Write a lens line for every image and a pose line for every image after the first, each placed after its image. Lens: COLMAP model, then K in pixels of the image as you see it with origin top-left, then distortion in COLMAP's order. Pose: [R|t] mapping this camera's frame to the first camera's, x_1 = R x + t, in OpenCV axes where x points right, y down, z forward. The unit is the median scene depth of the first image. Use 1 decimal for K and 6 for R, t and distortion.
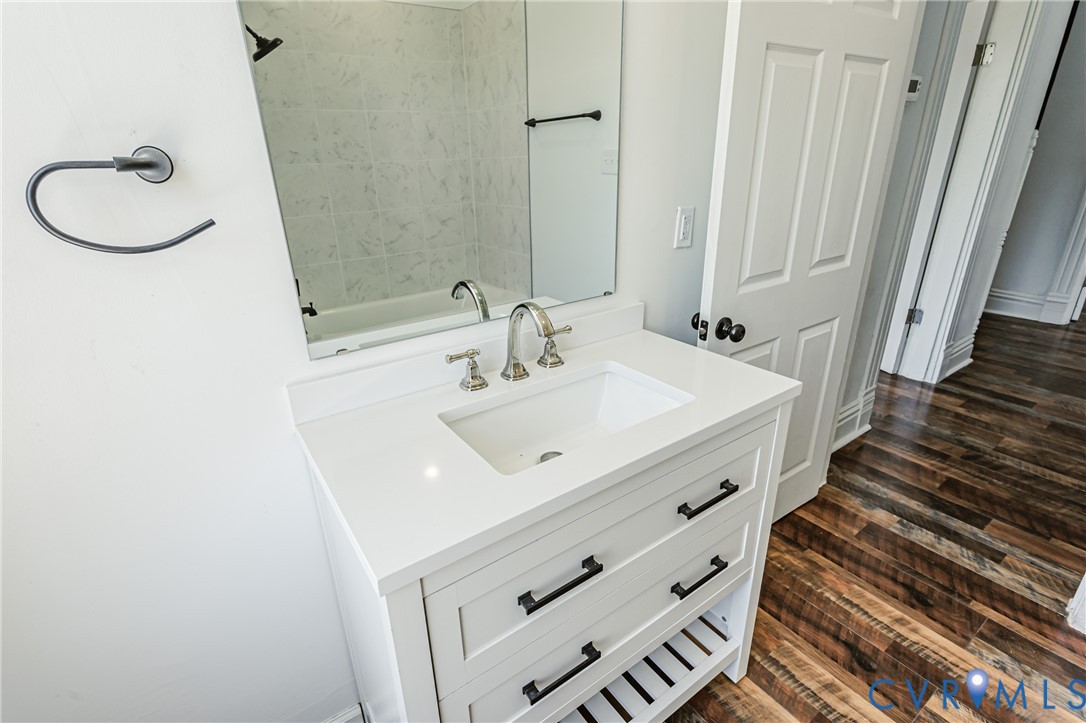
lens RADIAL K [[511.0, 0, 539.9], [0, 511.0, 355.4], [0, 0, 1]] dist [0.000176, 0.000487]
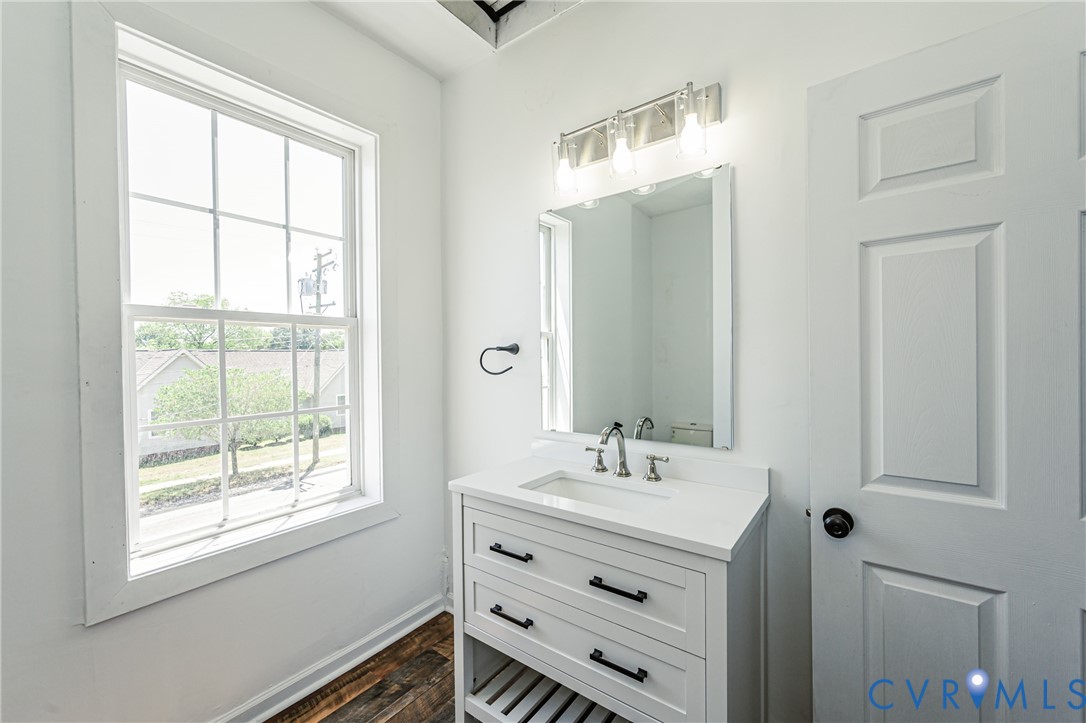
lens RADIAL K [[436.0, 0, 548.8], [0, 436.0, 362.4], [0, 0, 1]] dist [-0.000288, -0.000239]
pose [[0.321477, 0.035150, -0.946265, 0.755288], [-0.336832, 0.938195, -0.079583, -0.067397], [0.884984, 0.344316, 0.313448, 0.166991]]
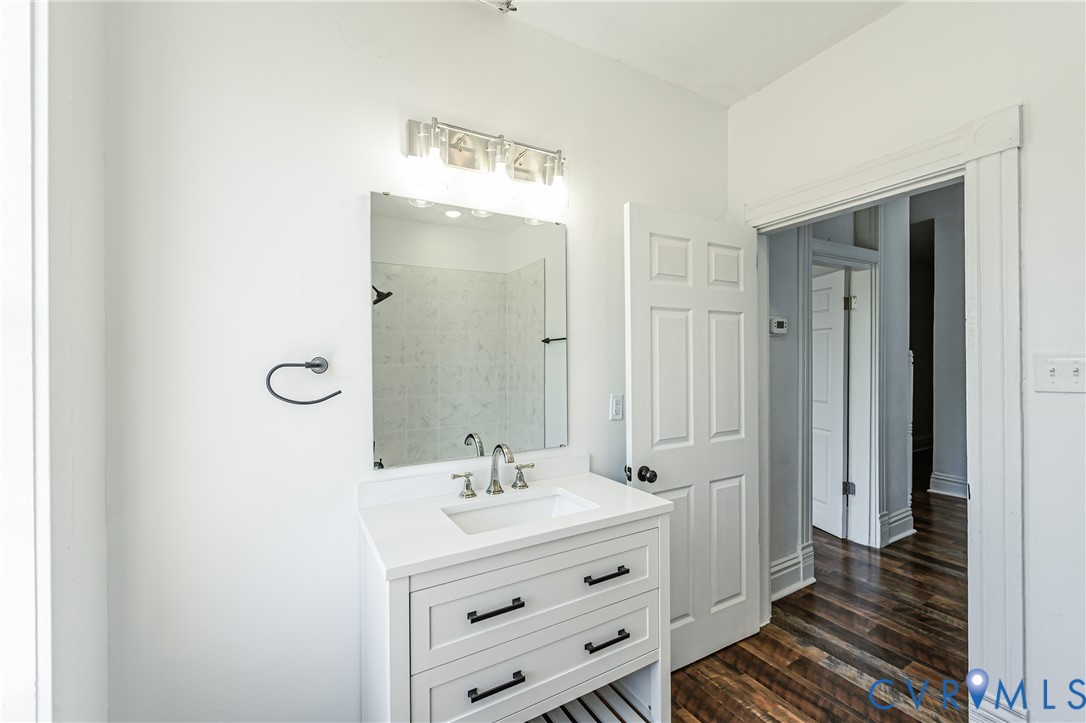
lens RADIAL K [[436.0, 0, 537.8], [0, 436.0, 361.9], [0, 0, 1]] dist [-0.000288, -0.000239]
pose [[0.995584, 0.017152, -0.092291, 0.134498], [-0.049219, 0.932563, -0.357637, 0.093204], [0.079933, 0.360600, 0.929289, -0.264923]]
